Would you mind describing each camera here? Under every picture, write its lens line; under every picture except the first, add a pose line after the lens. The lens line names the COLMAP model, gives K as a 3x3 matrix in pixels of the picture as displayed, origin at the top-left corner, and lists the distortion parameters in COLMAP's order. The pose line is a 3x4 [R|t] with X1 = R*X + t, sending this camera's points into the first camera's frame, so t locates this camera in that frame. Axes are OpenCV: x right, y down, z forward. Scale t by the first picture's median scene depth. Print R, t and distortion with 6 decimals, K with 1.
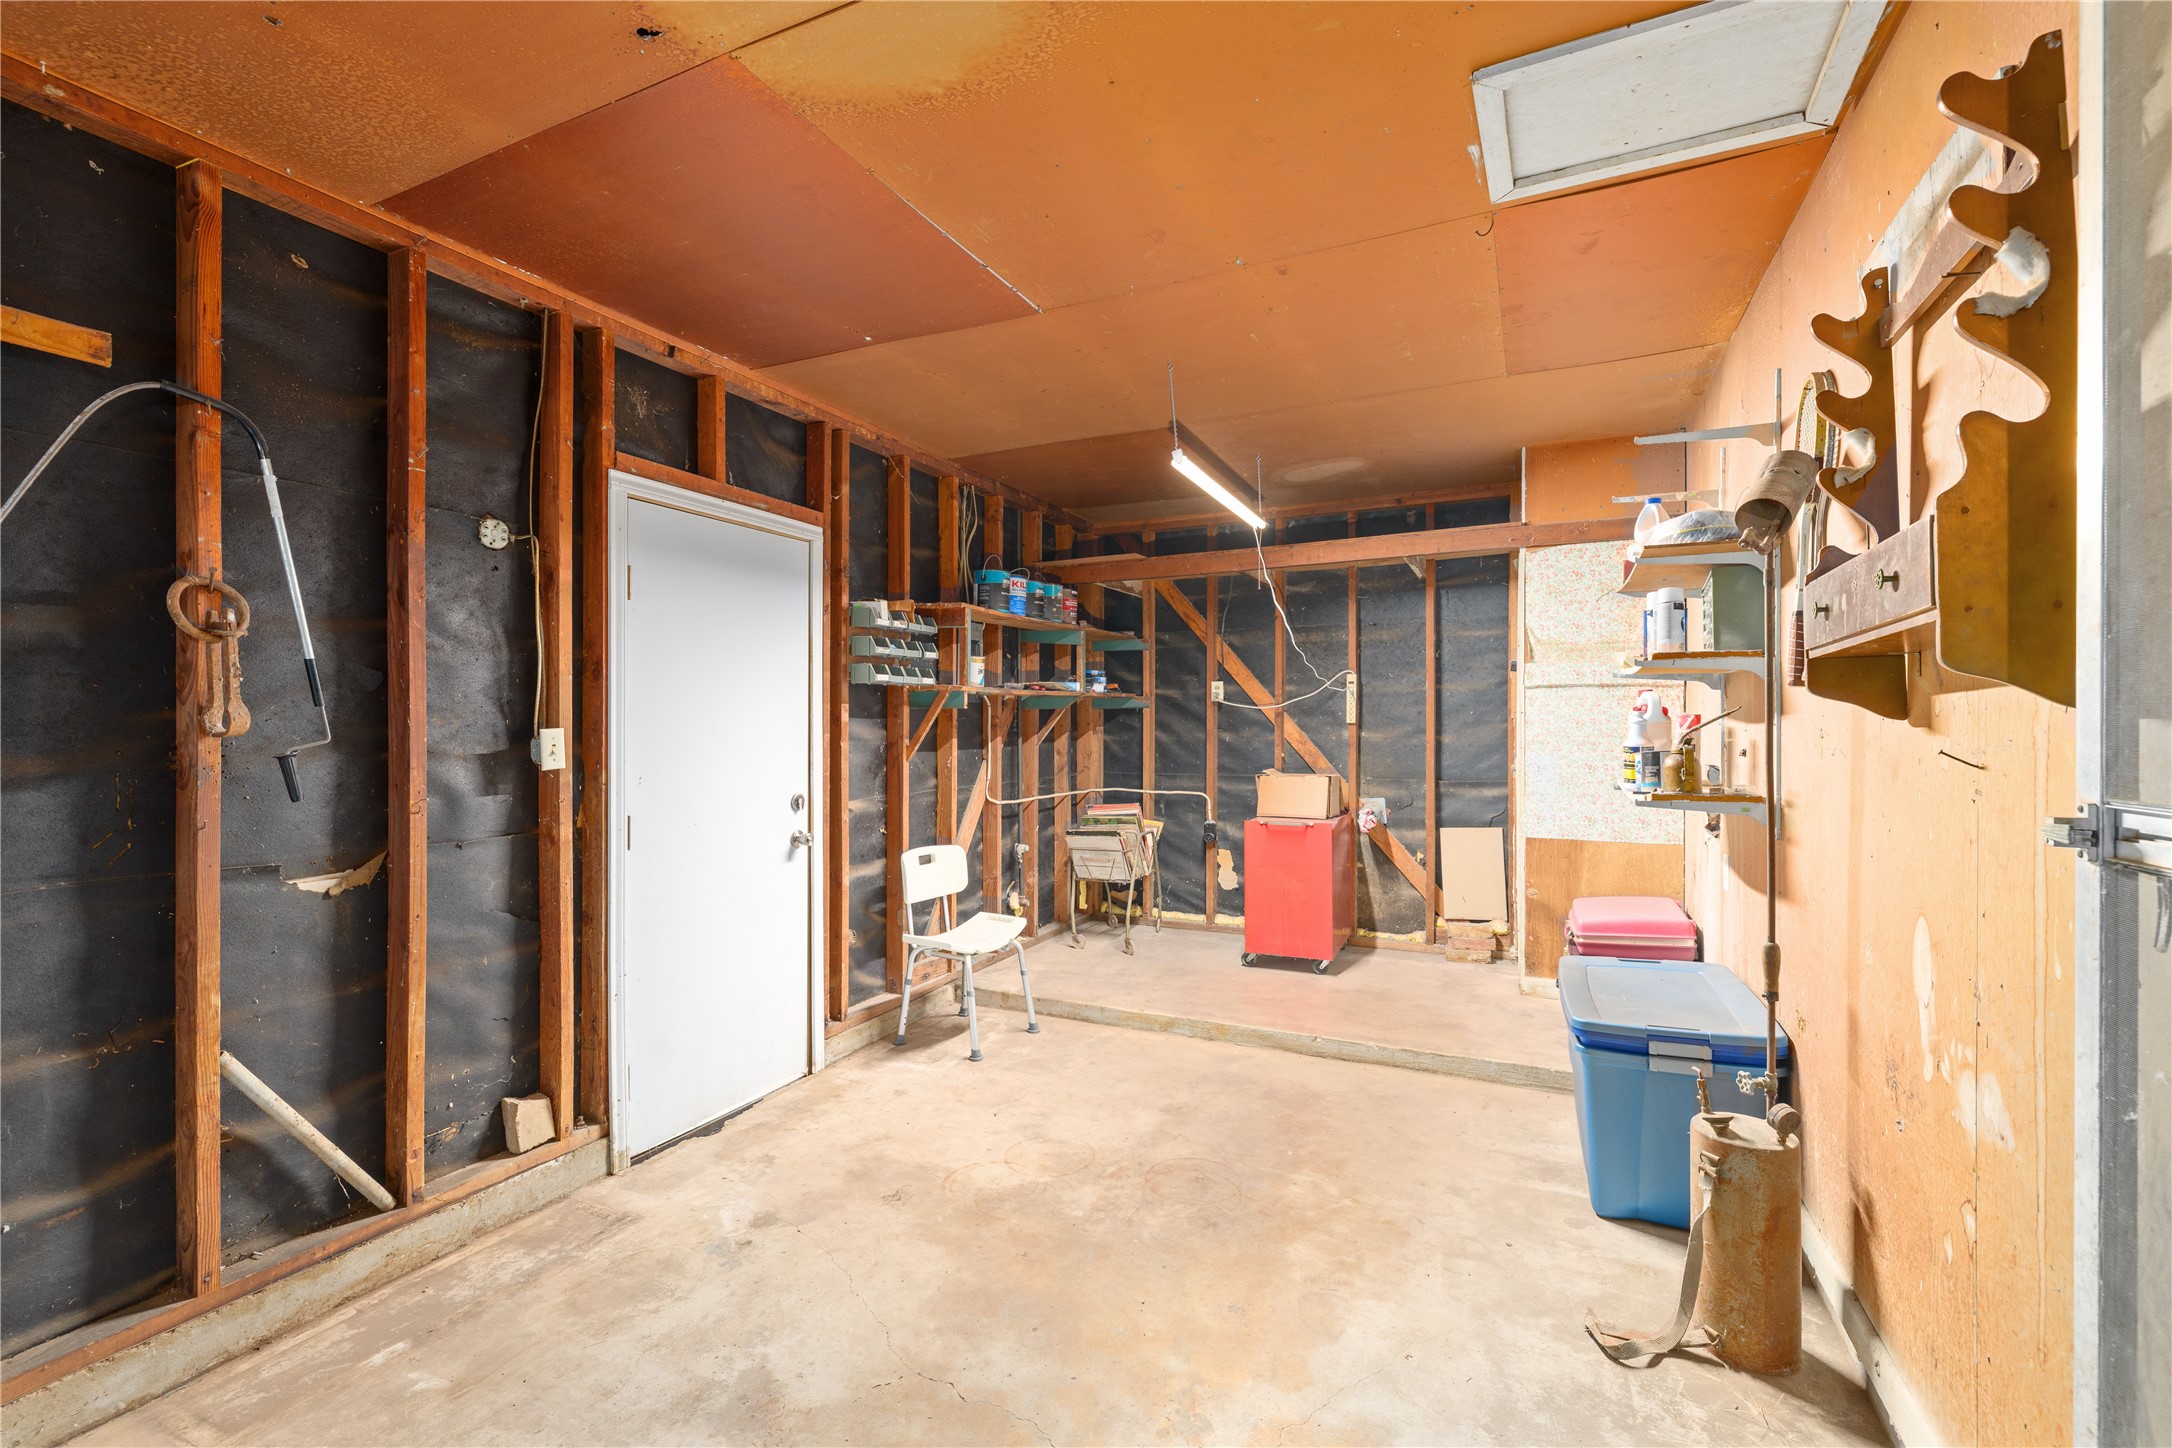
lens RADIAL K [[946.4, 0, 1074.8], [0, 946.4, 723.2], [0, 0, 1]] dist [0.001630, -0.000168]
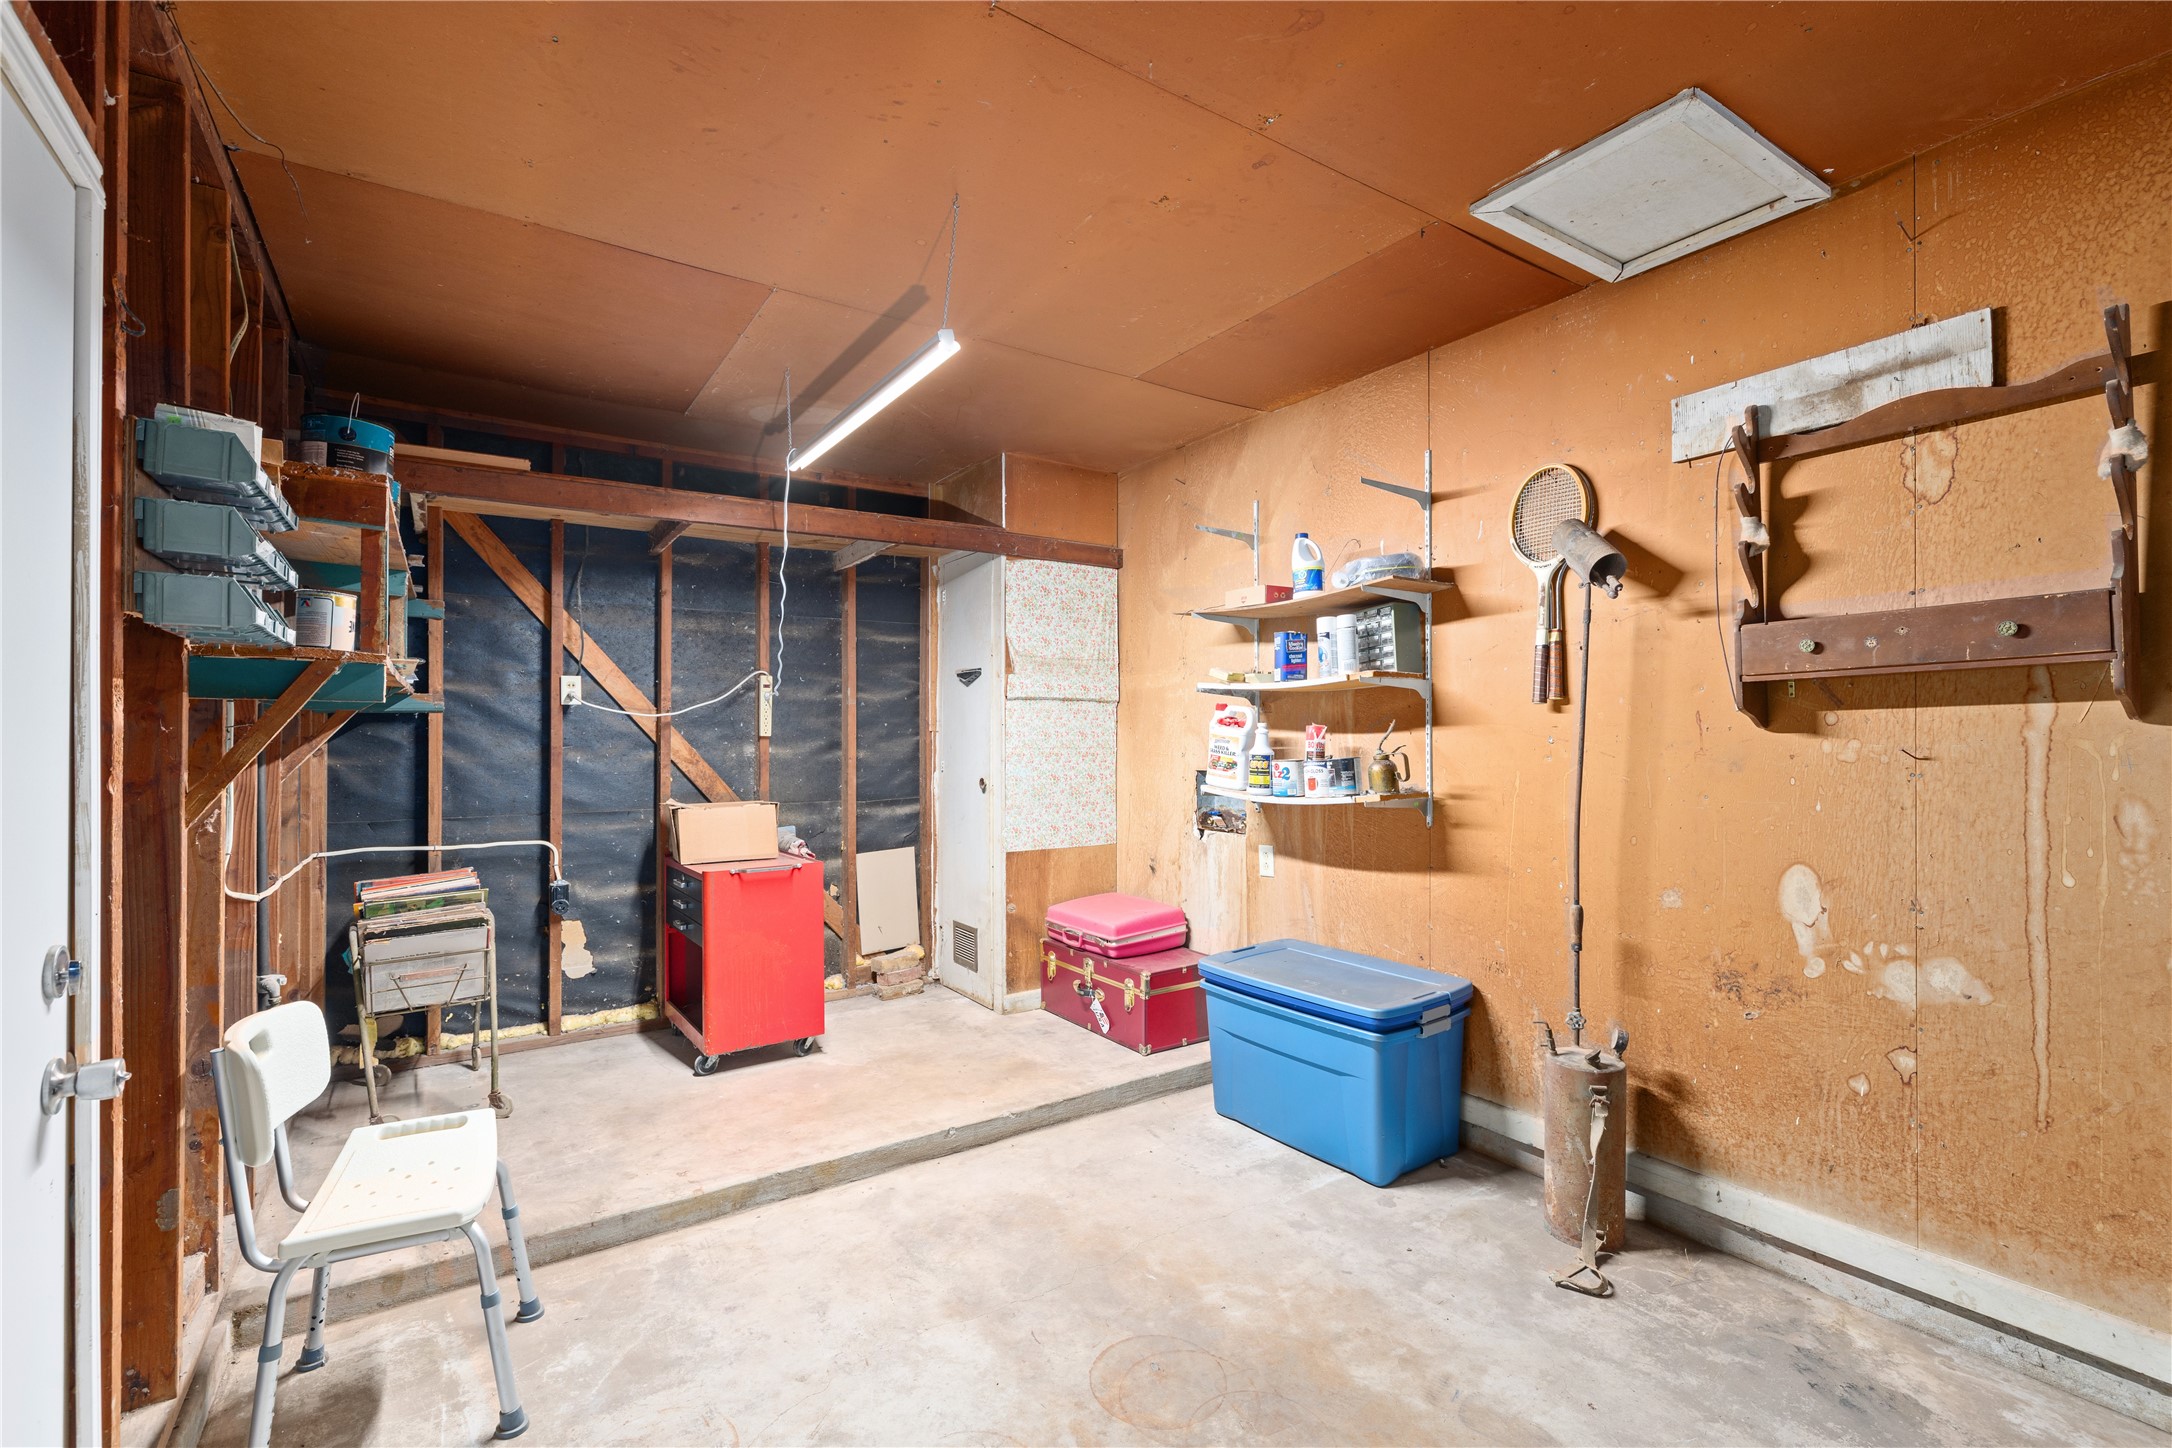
lens RADIAL K [[946.4, 0, 1075.9], [0, 946.4, 732.7], [0, 0, 1]] dist [0.001630, -0.000168]
pose [[0.507787, 0.002694, 0.861479, -0.338094], [0.004016, 0.999977, -0.005494, 0.003071], [-0.861473, 0.006250, 0.507764, 0.452851]]
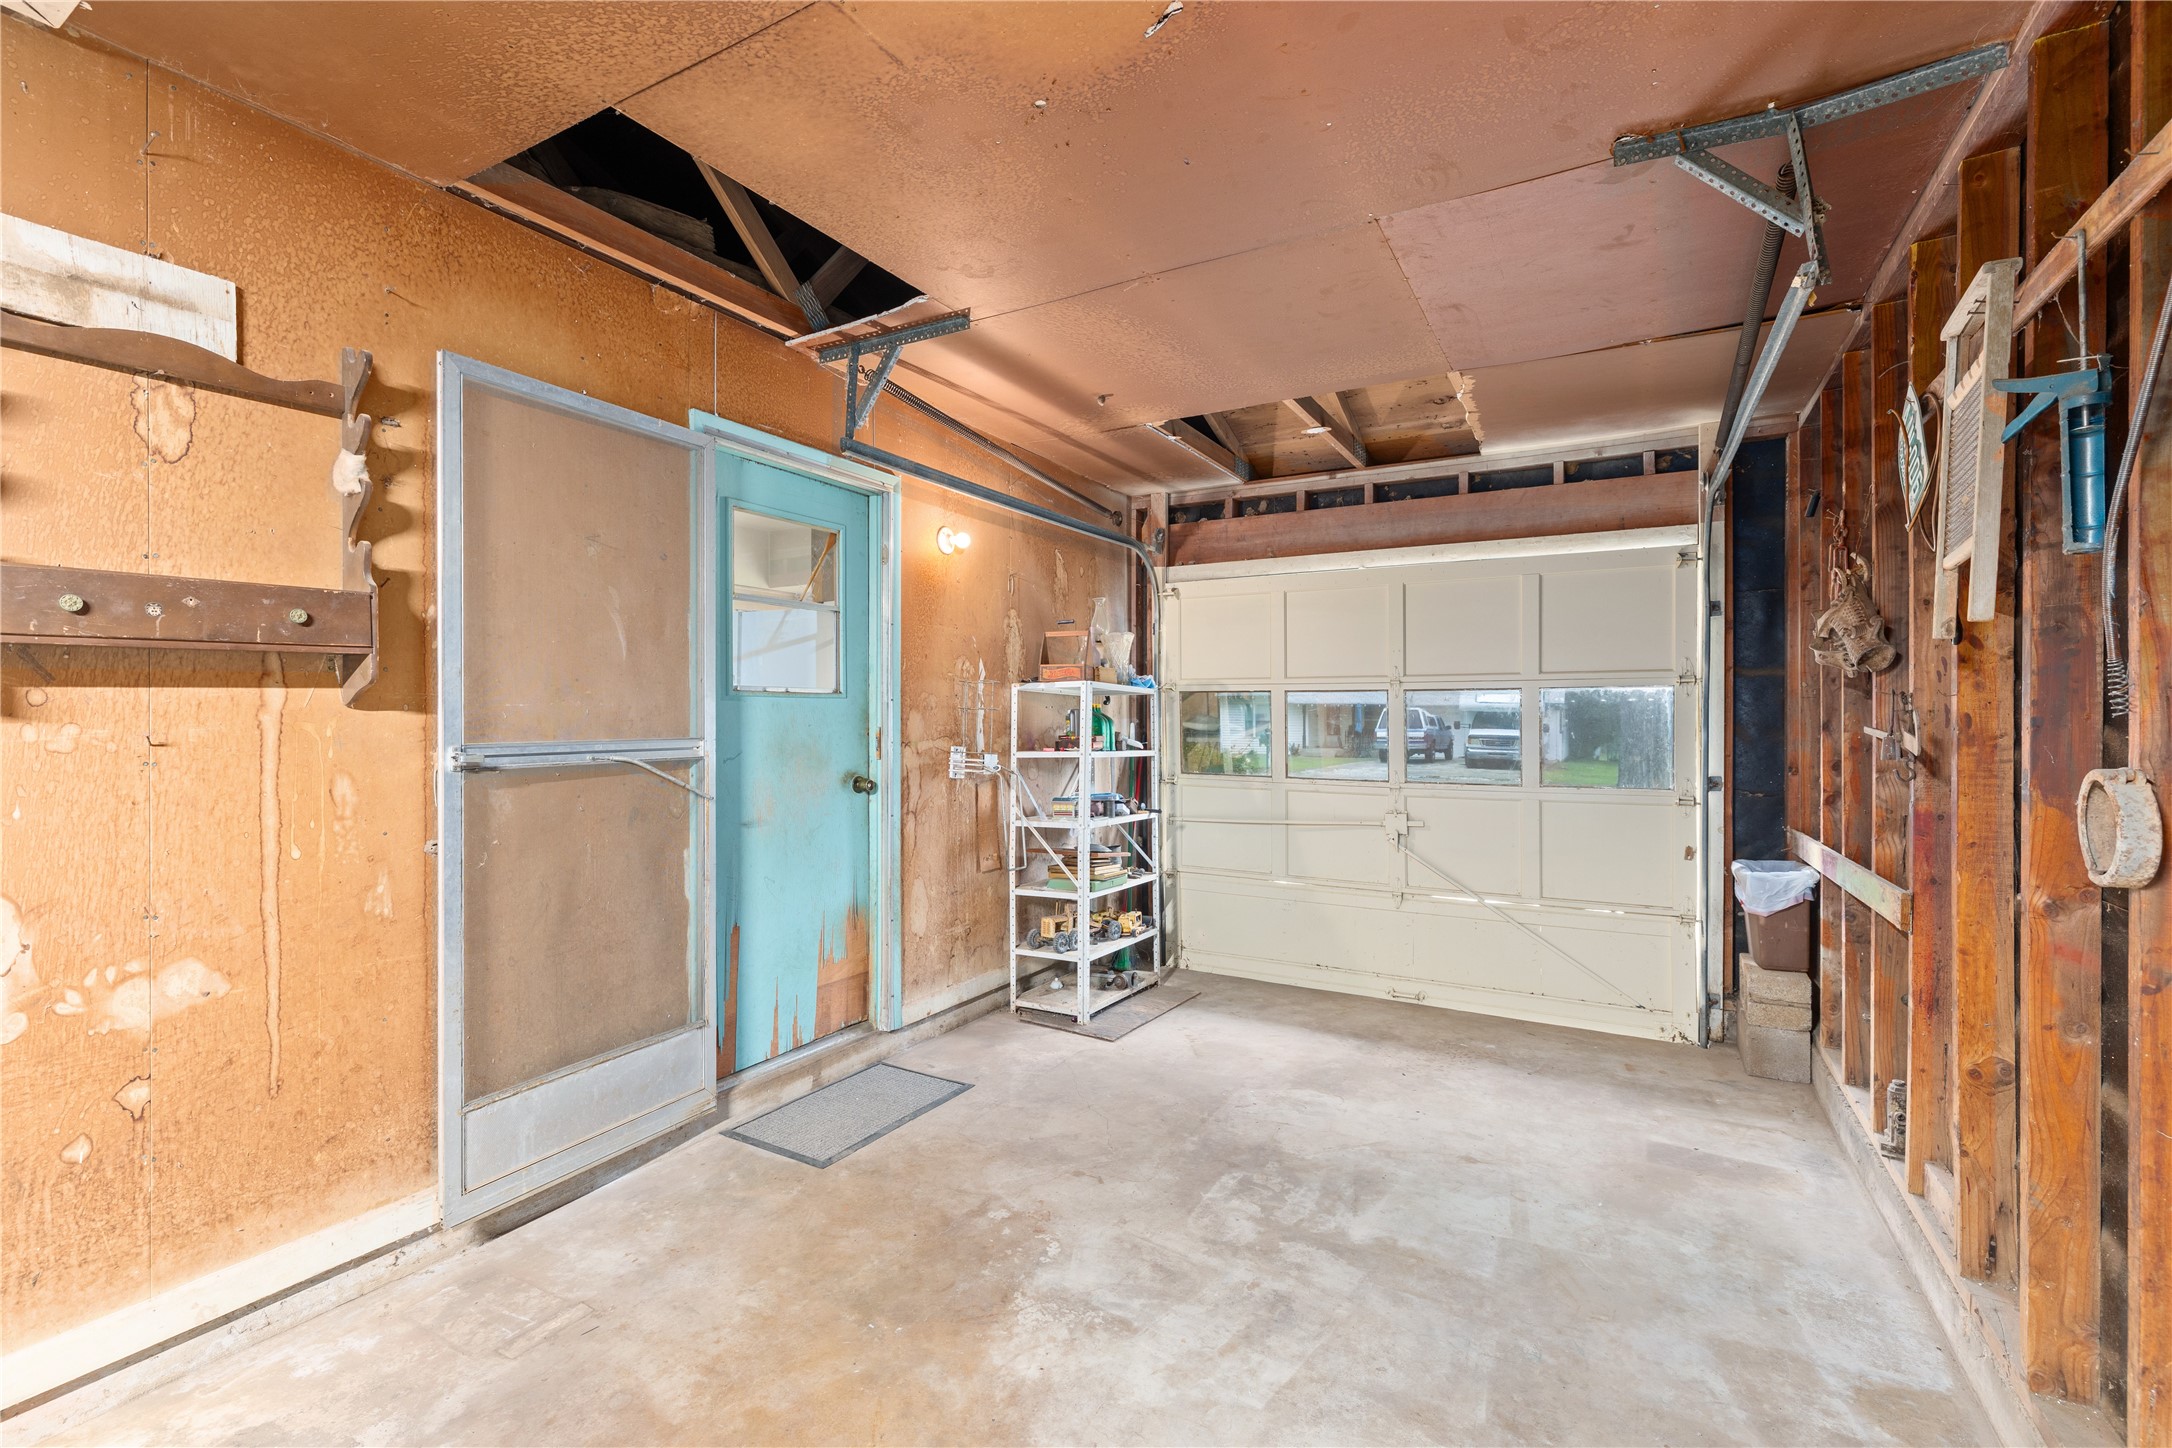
lens RADIAL K [[946.4, 0, 1089.3], [0, 946.4, 715.4], [0, 0, 1]] dist [0.001630, -0.000168]
pose [[-0.997555, -0.001300, 0.069868, -0.150249], [-0.001108, 0.999996, 0.002788, 0.000162], [-0.069871, 0.002703, -0.997552, 0.733157]]
